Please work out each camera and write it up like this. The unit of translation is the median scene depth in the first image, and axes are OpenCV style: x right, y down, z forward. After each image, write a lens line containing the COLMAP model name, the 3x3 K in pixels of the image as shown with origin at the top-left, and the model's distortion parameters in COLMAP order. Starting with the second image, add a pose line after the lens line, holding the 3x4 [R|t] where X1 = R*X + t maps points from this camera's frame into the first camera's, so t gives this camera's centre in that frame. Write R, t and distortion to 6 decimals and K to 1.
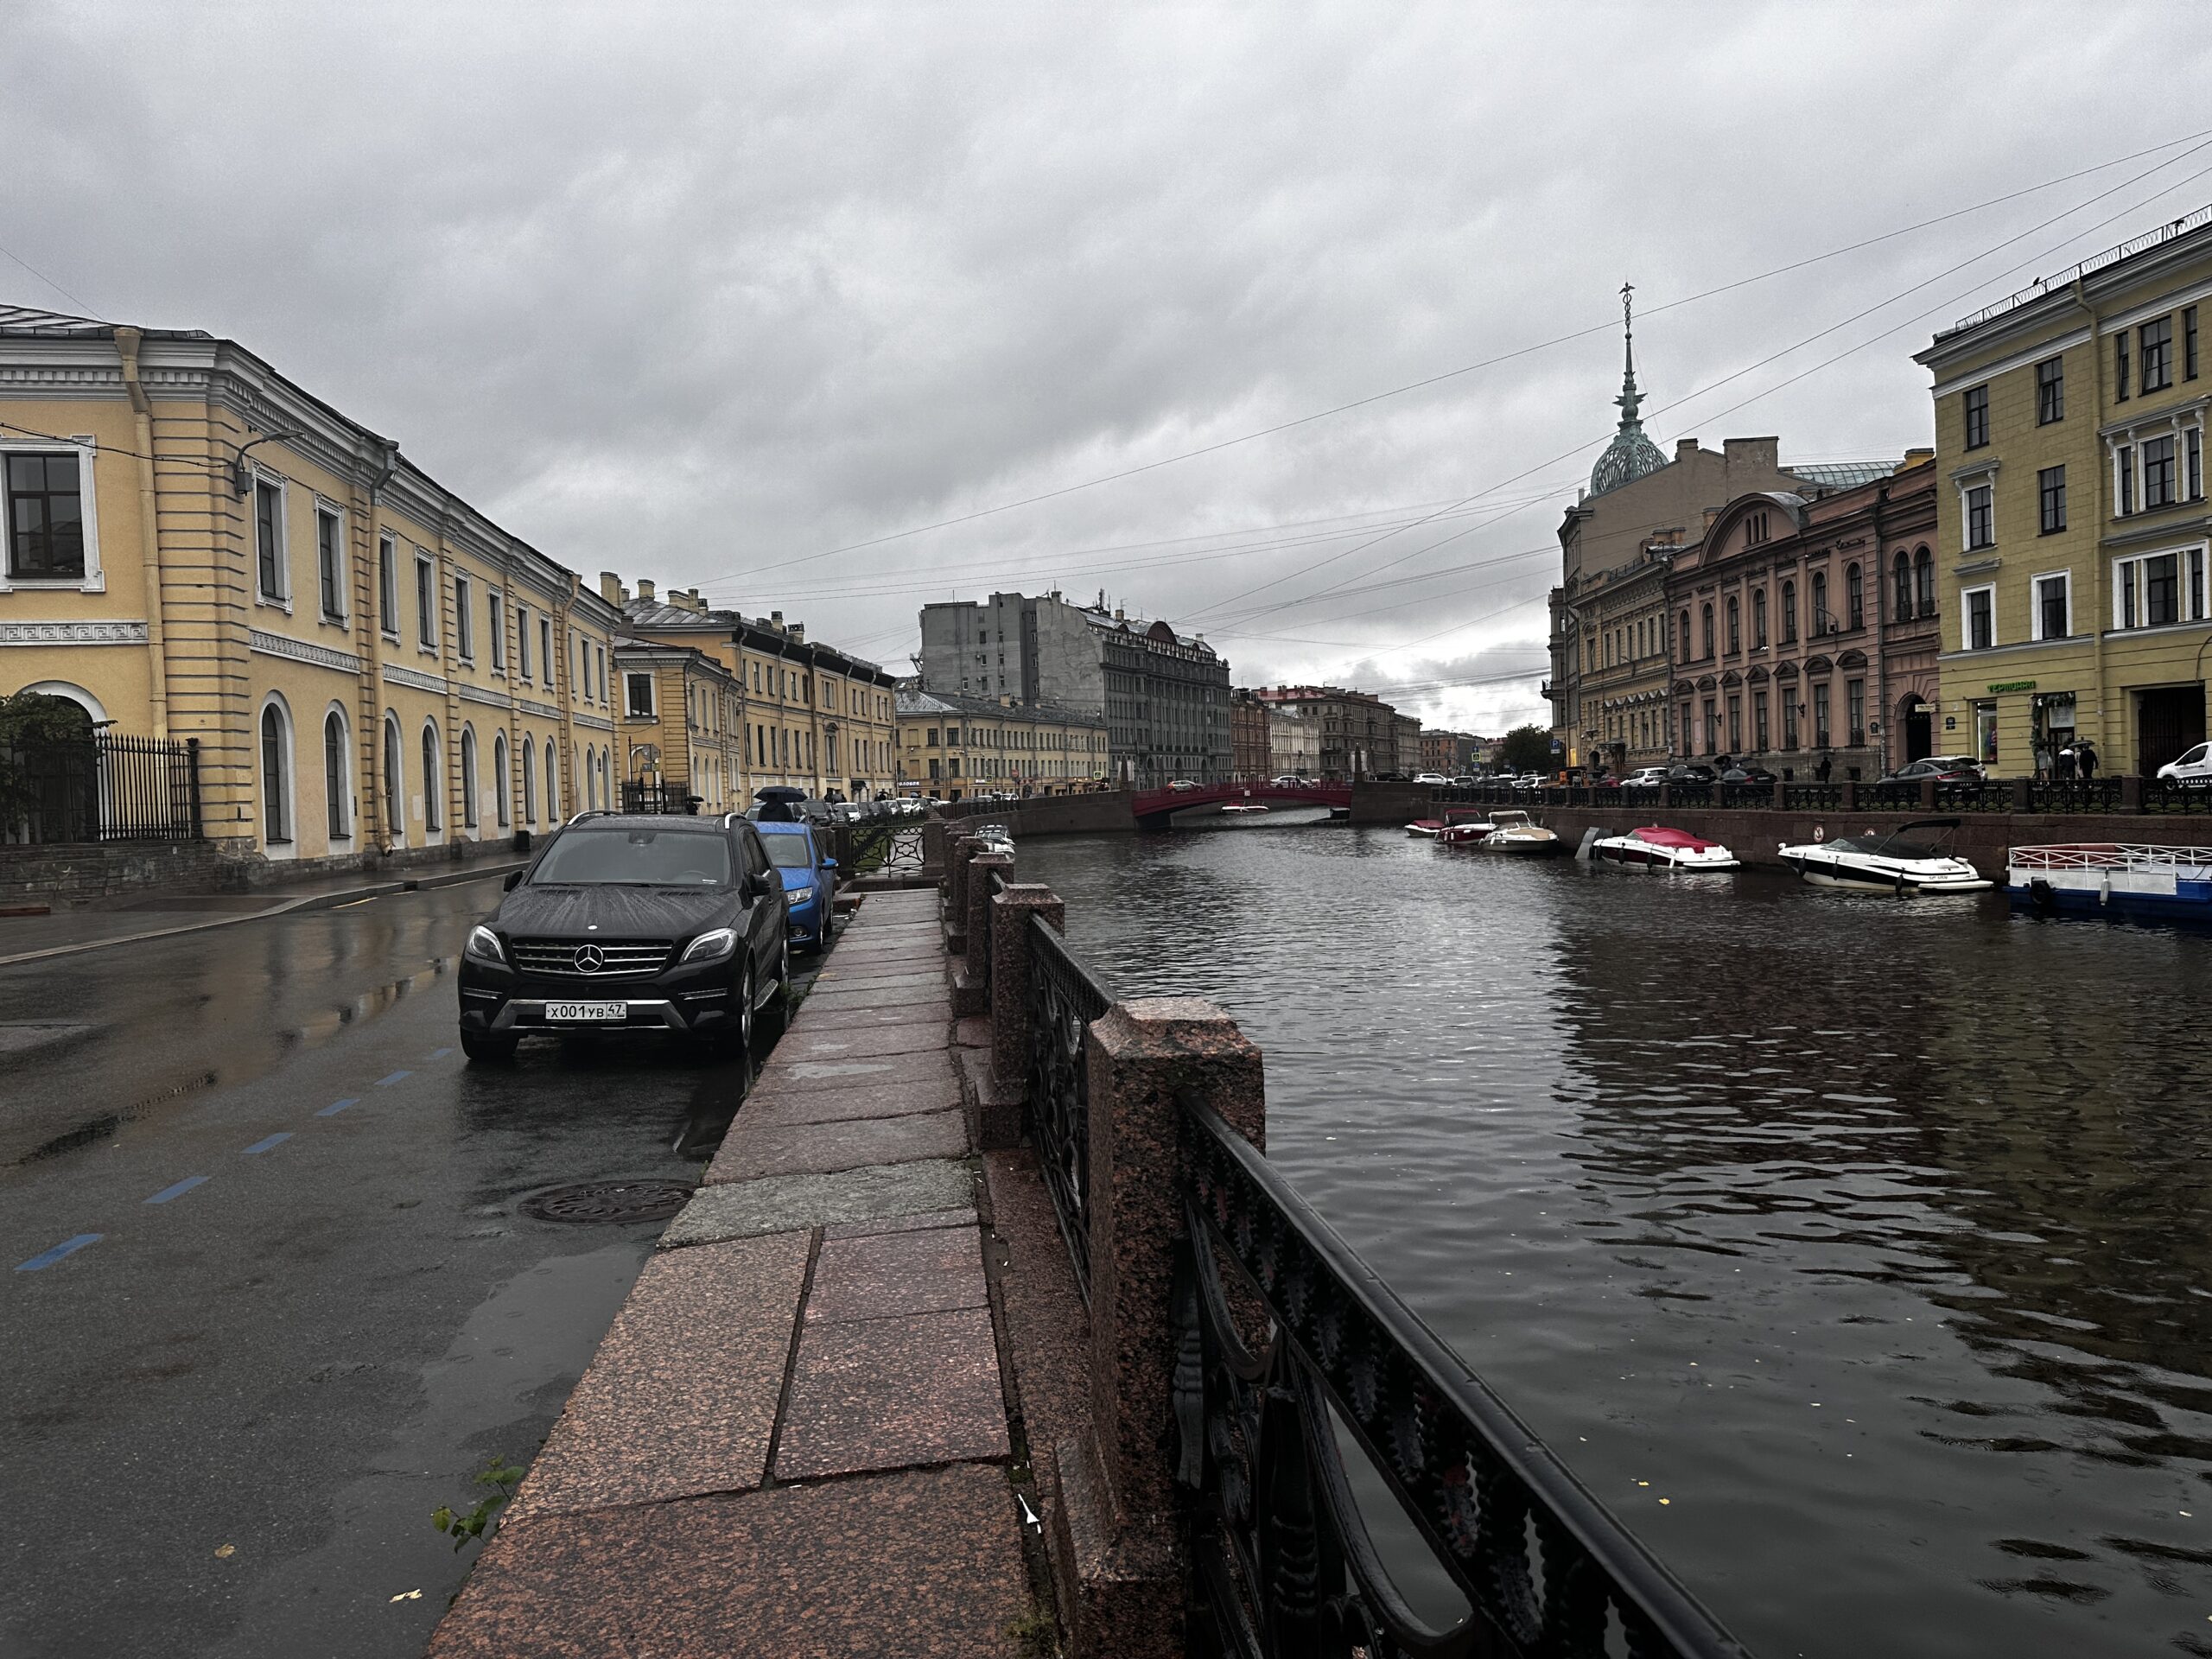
lens RADIAL K [[1526.3, 0, 1106.0], [0, 1526.3, 829.5], [0, 0, 1]] dist [-0.003195, -0.001654]
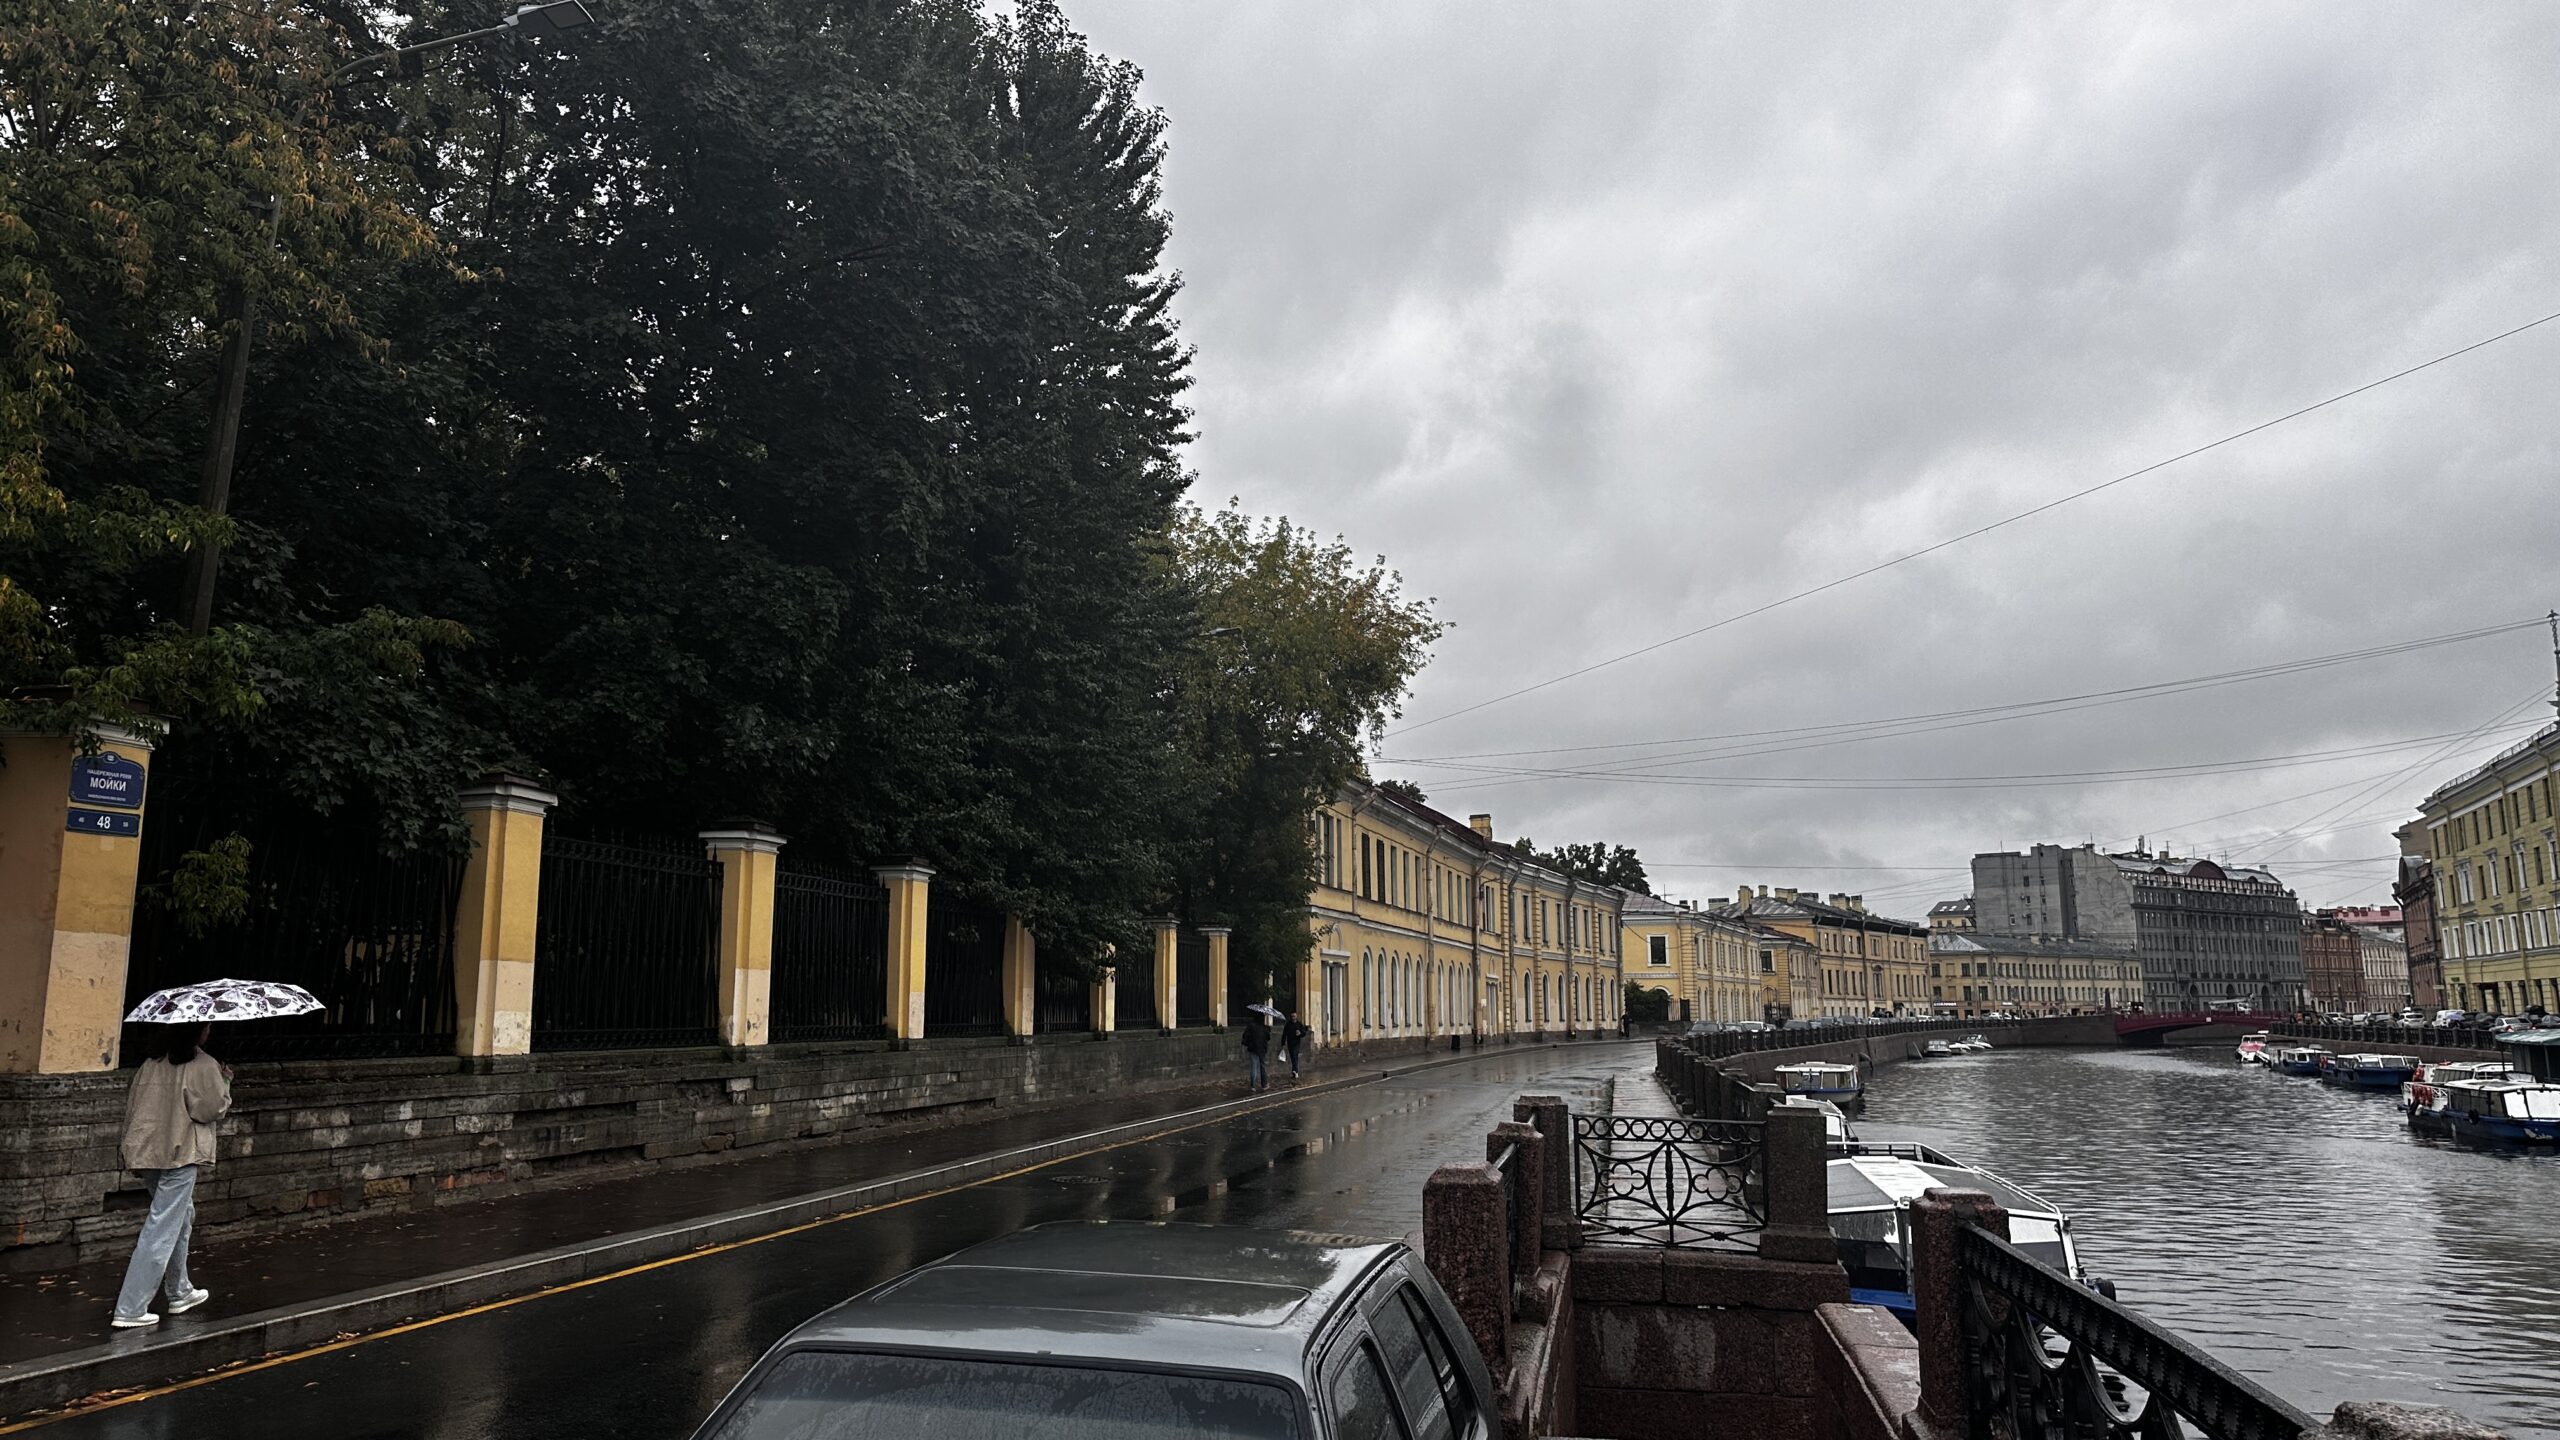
lens RADIAL K [[1834.9, 0, 1280.0], [0, 1834.9, 720.0], [0, 0, 1]] dist [-0.004508, -0.003179]
pose [[0.864049, -0.053163, -0.500592, 0.172574], [-0.035500, 0.985497, -0.165936, 0.011538], [0.502154, 0.161148, 0.849631, -0.667334]]
